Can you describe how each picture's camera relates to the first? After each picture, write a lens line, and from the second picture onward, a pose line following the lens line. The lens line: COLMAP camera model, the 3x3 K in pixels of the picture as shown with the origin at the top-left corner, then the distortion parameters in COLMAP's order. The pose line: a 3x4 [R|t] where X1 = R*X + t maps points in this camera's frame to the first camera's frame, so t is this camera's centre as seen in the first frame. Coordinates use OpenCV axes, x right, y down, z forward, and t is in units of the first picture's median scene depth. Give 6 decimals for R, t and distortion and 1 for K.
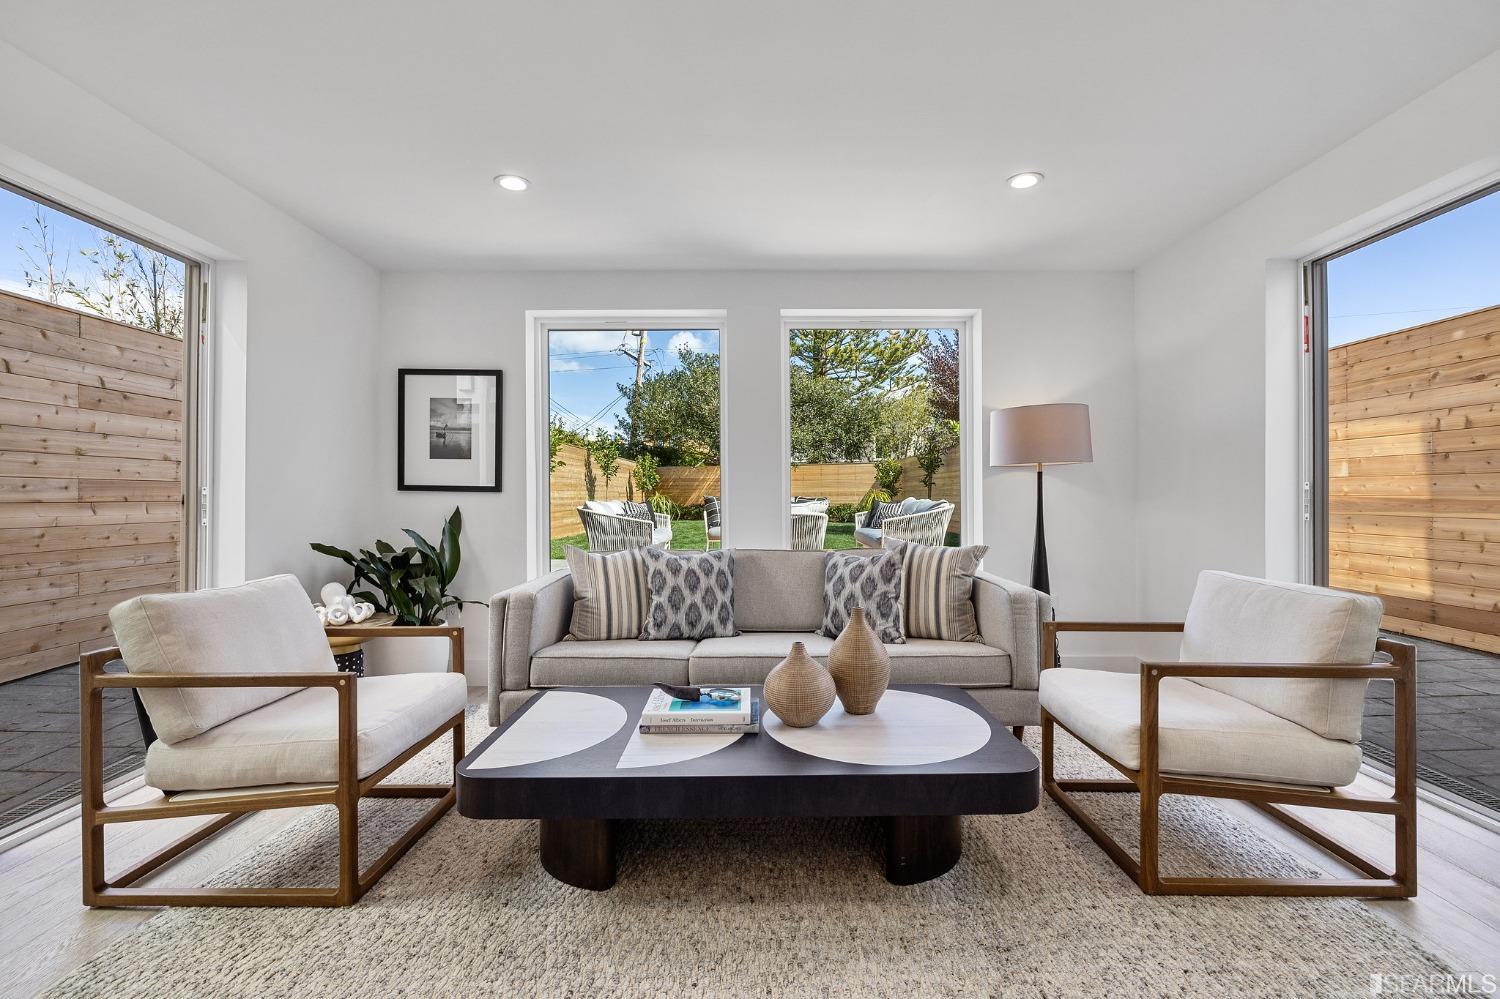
lens RADIAL K [[664.1, 0, 757.7], [0, 664.1, 512.3], [0, 0, 1]] dist [-0.006605, -0.000367]
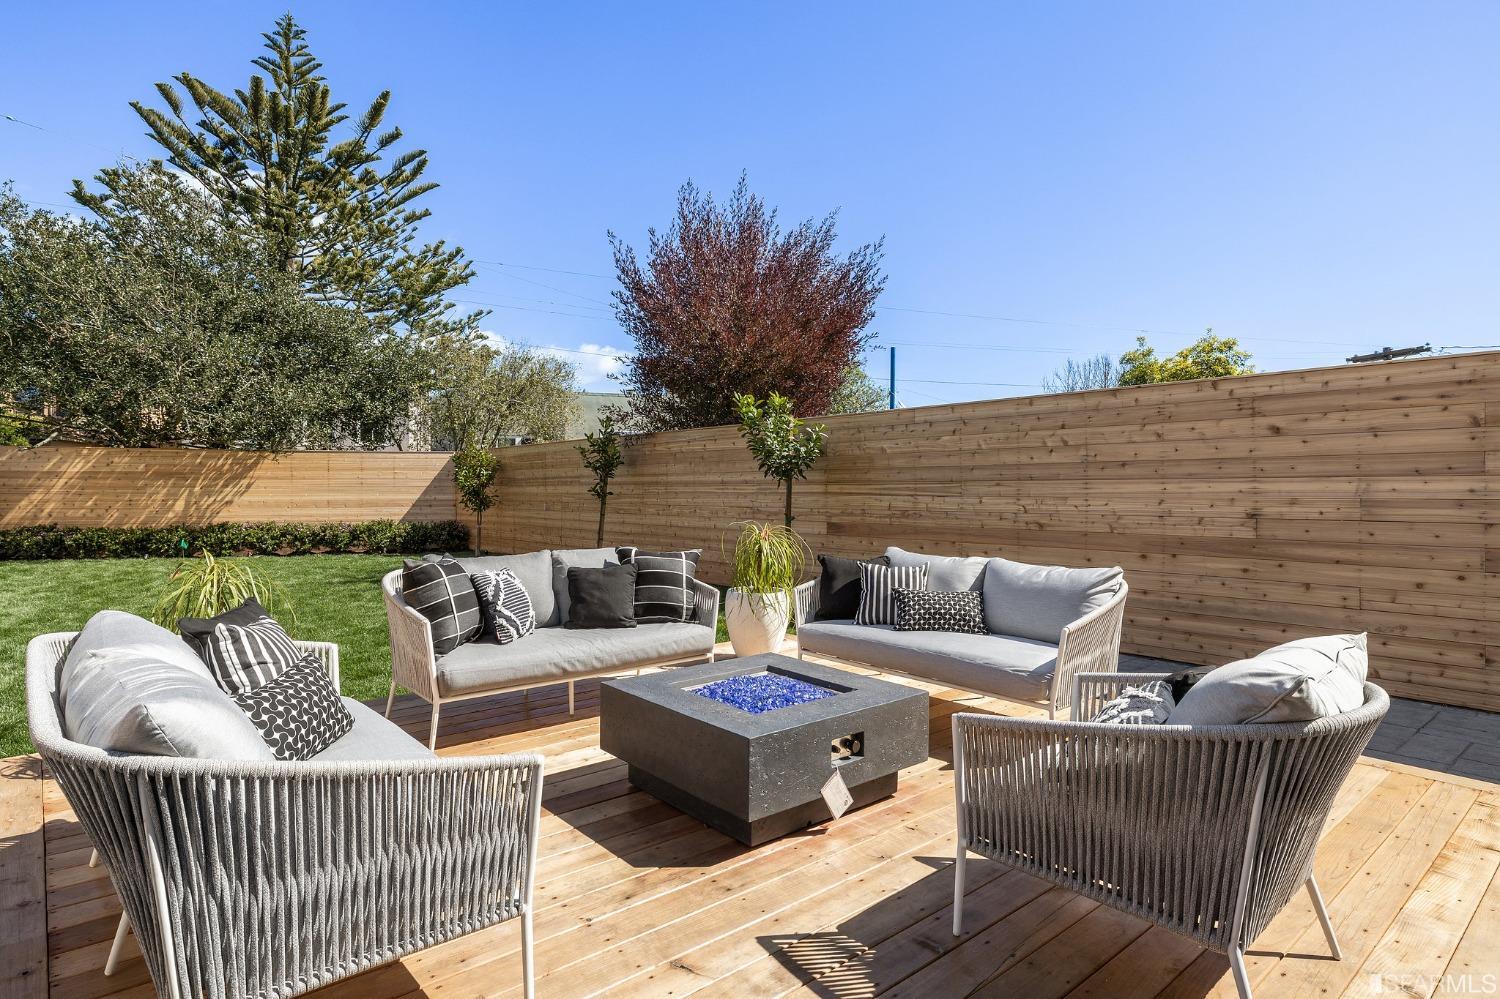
lens RADIAL K [[812.9, 0, 725.6], [0, 812.9, 524.4], [0, 0, 1]] dist [-0.002514, -0.001690]
pose [[0.773309, -0.022509, 0.633630, -0.635575], [0.011809, 0.999708, 0.021102, -0.149165], [-0.633920, -0.008836, 0.773348, 1.809610]]
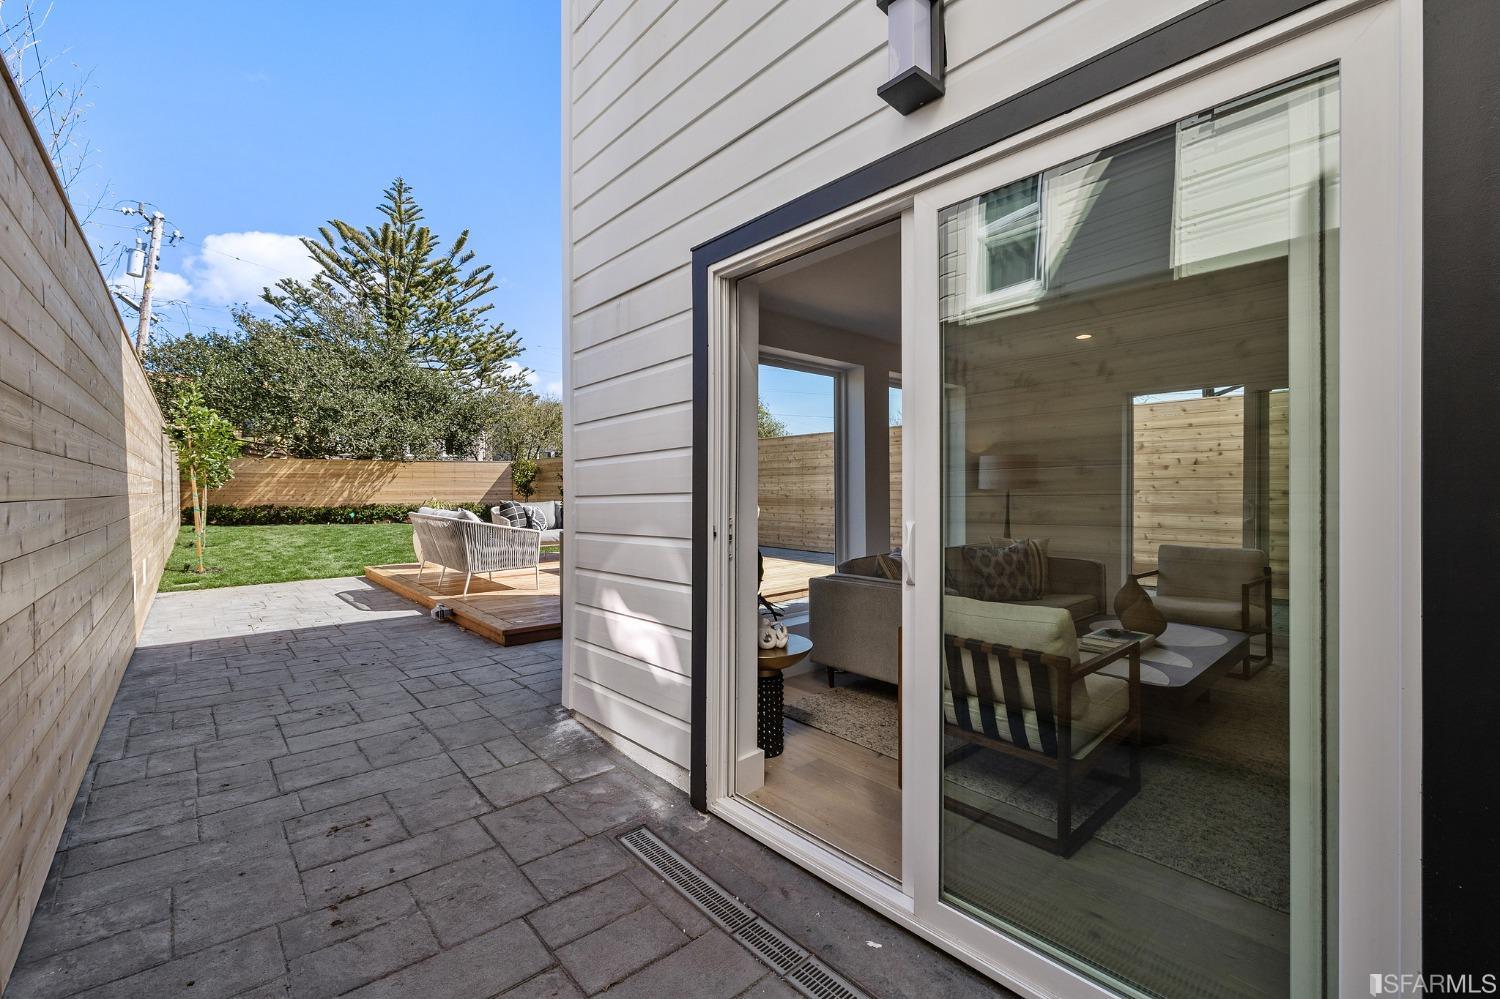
lens RADIAL K [[633.9, 0, 744.1], [0, 633.9, 511.0], [0, 0, 1]] dist [0.000949, 0.000139]
pose [[0.750277, -0.020716, 0.660799, -1.272615], [0.015373, 0.999785, 0.013889, -0.053965], [-0.660945, -0.000262, 0.750435, 0.266463]]
